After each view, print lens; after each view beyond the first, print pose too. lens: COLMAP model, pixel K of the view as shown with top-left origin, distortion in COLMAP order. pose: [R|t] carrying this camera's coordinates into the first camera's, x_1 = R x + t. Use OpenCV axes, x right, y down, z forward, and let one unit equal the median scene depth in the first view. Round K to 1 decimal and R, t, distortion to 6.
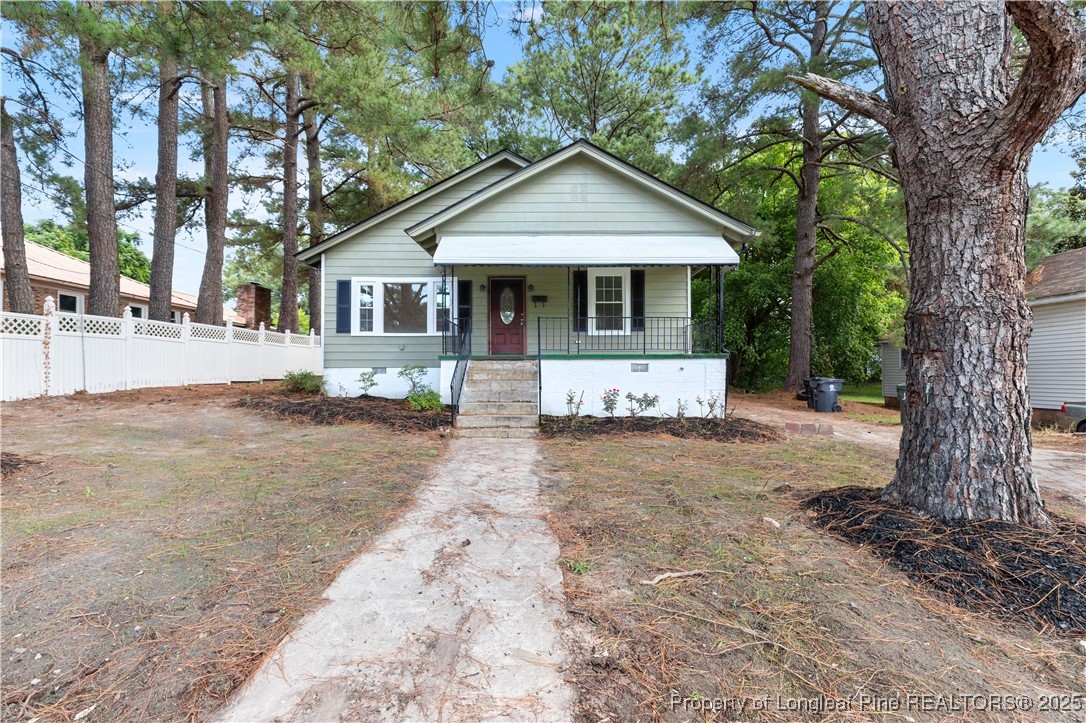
lens RADIAL K [[502.3, 0, 544.0], [0, 502.3, 365.2], [0, 0, 1]] dist [0.008199, -0.002421]
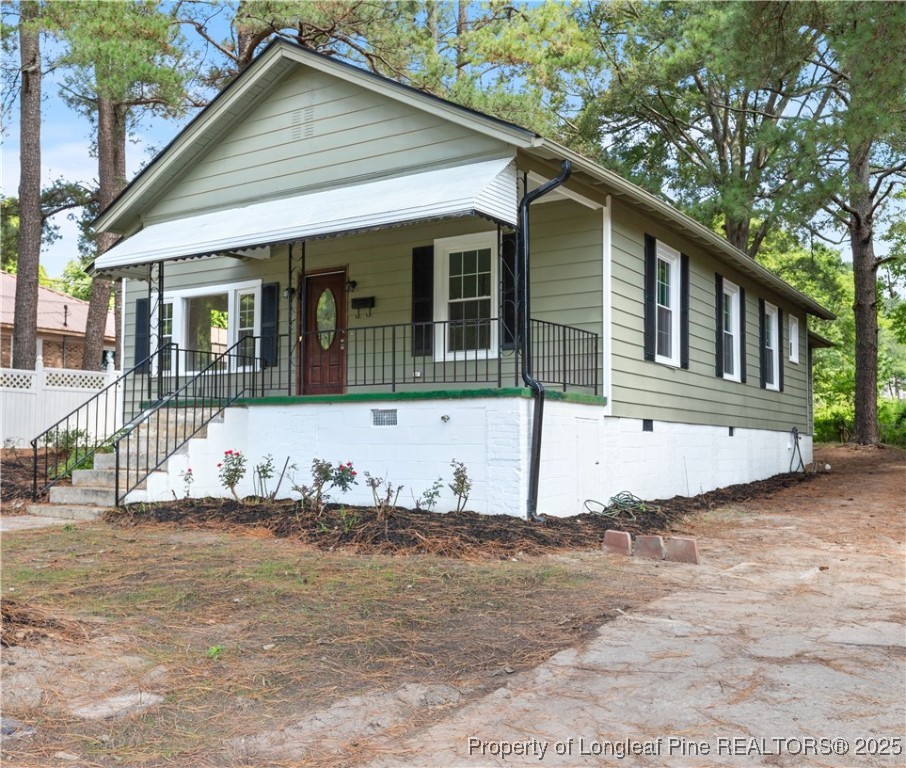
lens RADIAL K [[960.2, 0, 452.4], [0, 960.2, 385.7], [0, 0, 1]] dist [-0.008664, 0.000000]
pose [[0.822579, -0.029786, -0.567870, 0.700912], [0.000841, 0.998690, -0.051166, 0.020086], [0.568650, 0.041611, 0.821526, 0.151435]]
